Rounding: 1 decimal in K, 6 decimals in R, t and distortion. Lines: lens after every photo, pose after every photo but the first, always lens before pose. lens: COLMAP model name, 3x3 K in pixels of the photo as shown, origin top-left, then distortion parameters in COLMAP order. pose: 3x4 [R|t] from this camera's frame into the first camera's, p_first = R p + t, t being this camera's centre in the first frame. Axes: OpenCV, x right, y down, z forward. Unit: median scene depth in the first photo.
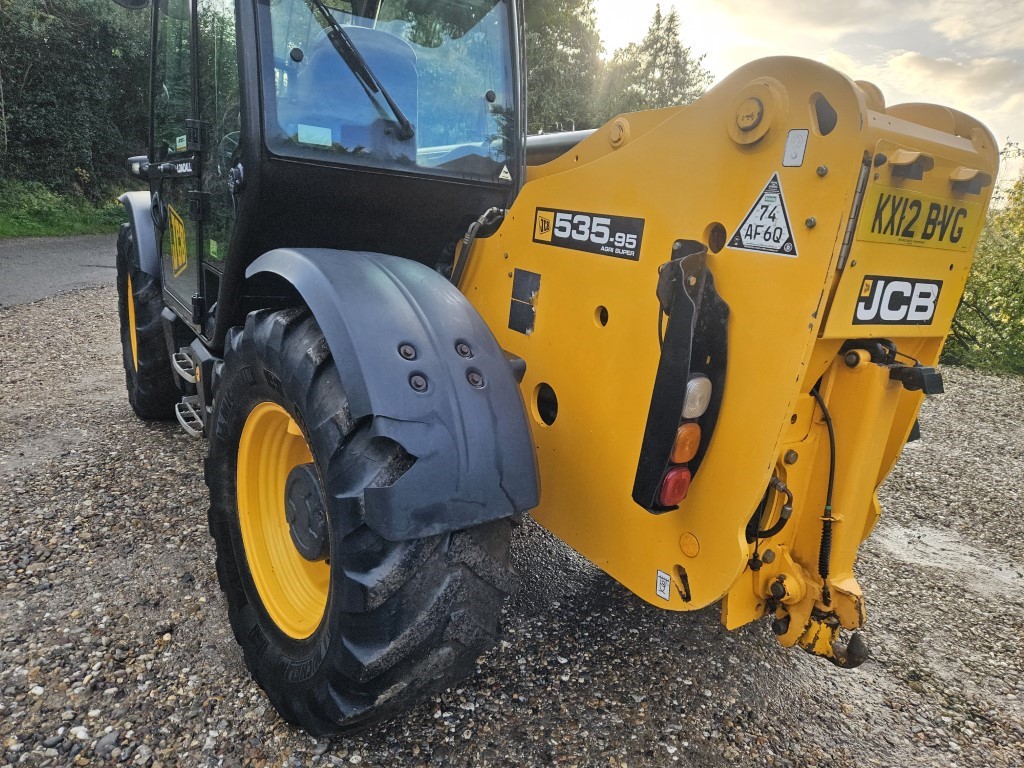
lens RADIAL K [[707.5, 0, 512.5], [0, 707.5, 406.0], [0, 0, 1]] dist [0.035273, -0.001020]
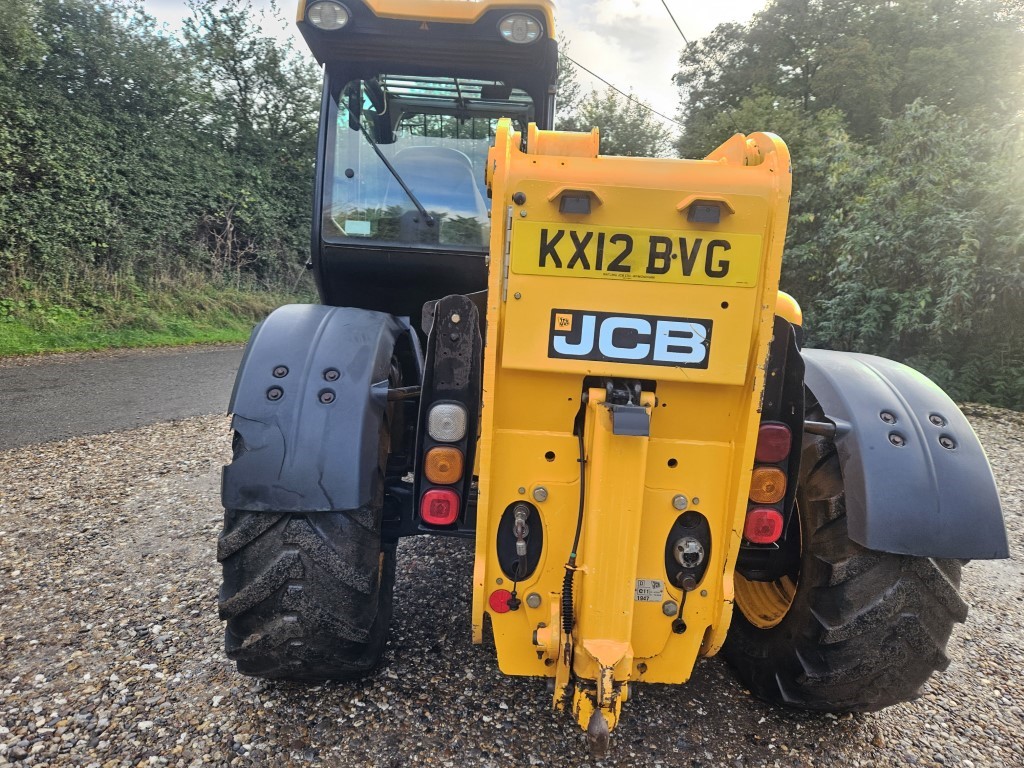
lens RADIAL K [[714.3, 0, 512.0], [0, 714.3, 384.0], [0, 0, 1]] dist [0.030074, -0.001687]
pose [[0.808557, 0.038620, -0.587150, 0.966556], [-0.135120, 0.983365, -0.121391, 0.047719], [0.572694, 0.177488, 0.800324, 0.165998]]
